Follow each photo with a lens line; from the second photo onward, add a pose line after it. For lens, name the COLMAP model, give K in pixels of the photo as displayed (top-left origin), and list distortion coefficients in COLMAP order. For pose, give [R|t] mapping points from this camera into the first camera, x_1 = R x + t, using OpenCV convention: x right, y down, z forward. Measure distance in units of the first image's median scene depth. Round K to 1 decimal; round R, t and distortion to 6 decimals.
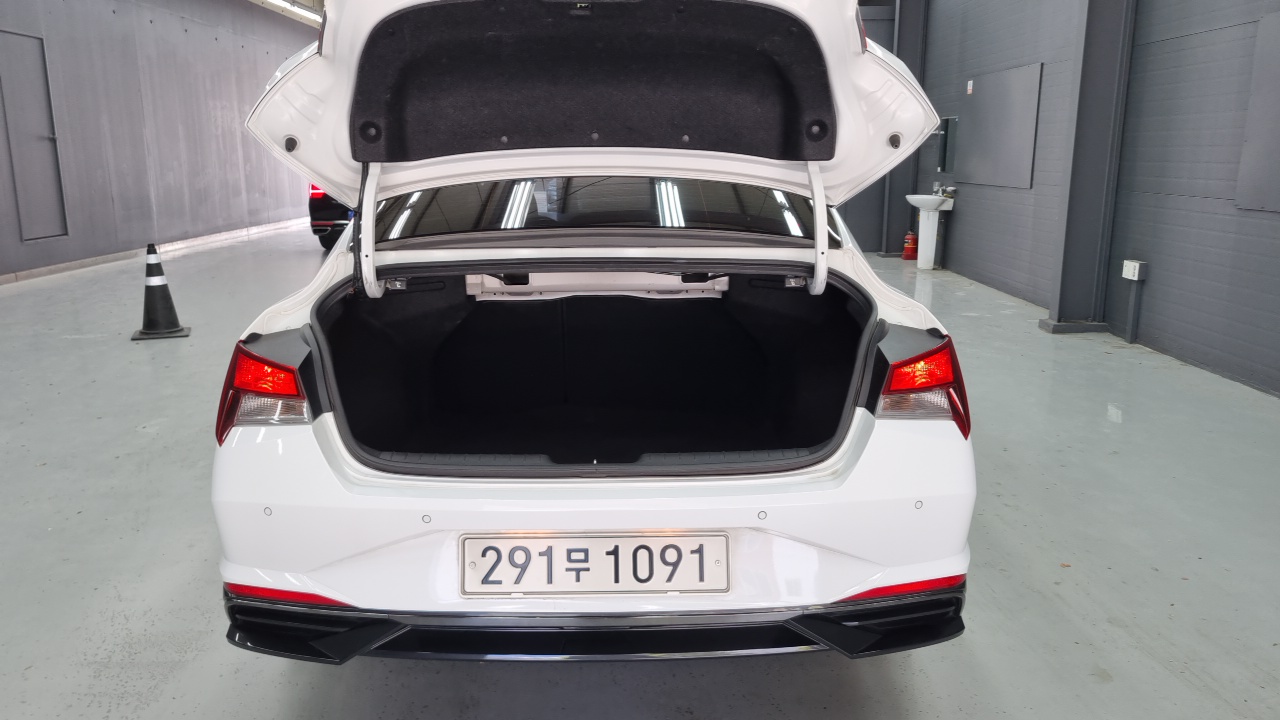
lens RADIAL K [[874.7, 0, 644.2], [0, 874.7, 360.8], [0, 0, 1]] dist [0.018292, -0.002696]
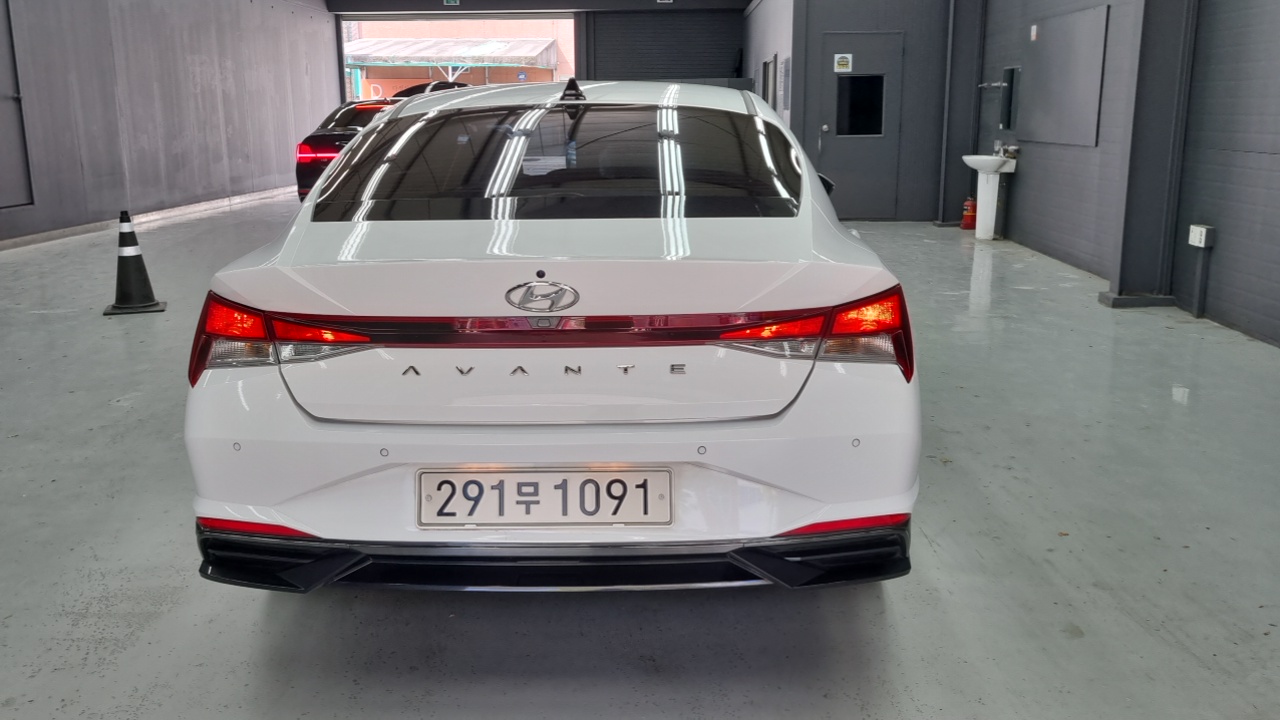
lens RADIAL K [[991.5, 0, 644.0], [0, 991.5, 350.8], [0, 0, 1]] dist [0.015334, 0.005641]
pose [[0.999558, 0.000650, -0.029717, 0.043981], [-0.000519, 0.999990, 0.004434, 0.022796], [0.029720, -0.004417, 0.999549, -0.082251]]
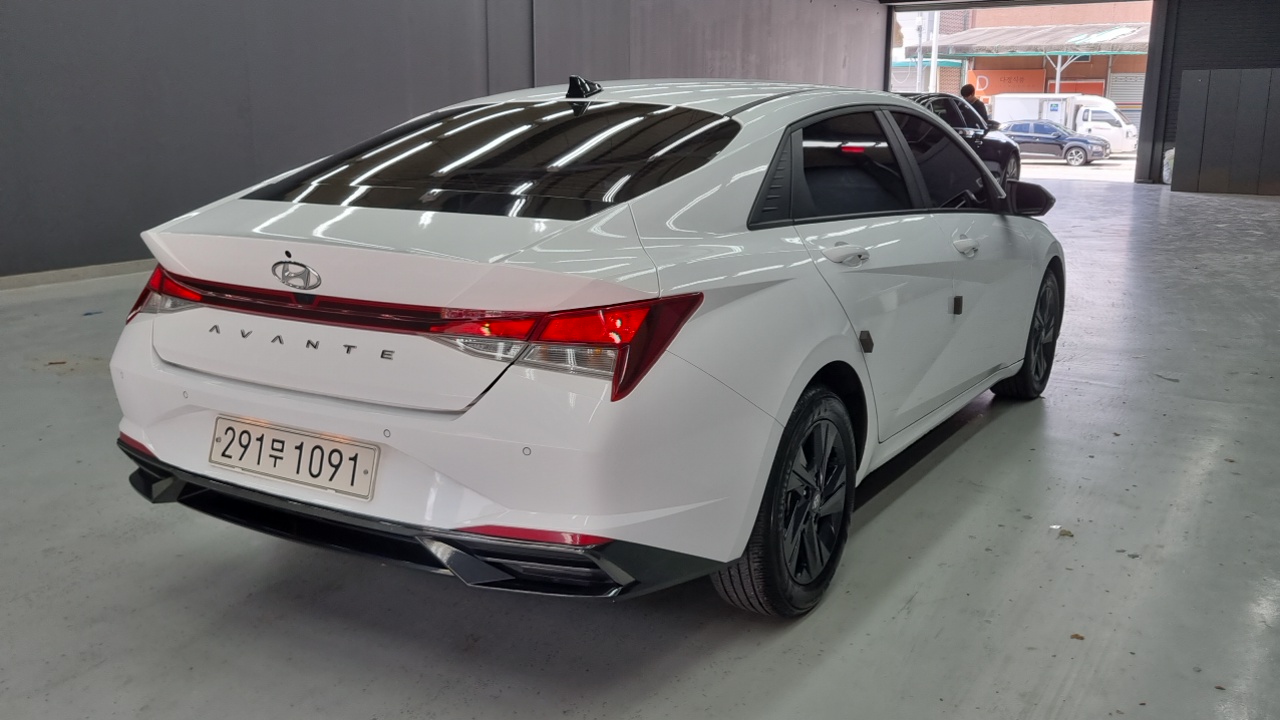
lens RADIAL K [[1018.9, 0, 640.0], [0, 1018.9, 360.0], [0, 0, 1]] dist [0.070778, 0.002176]
pose [[0.864973, 0.122347, -0.486676, 0.449546], [-0.117195, 0.992256, 0.041156, -0.002672], [0.487942, 0.021437, 0.872613, 0.012053]]
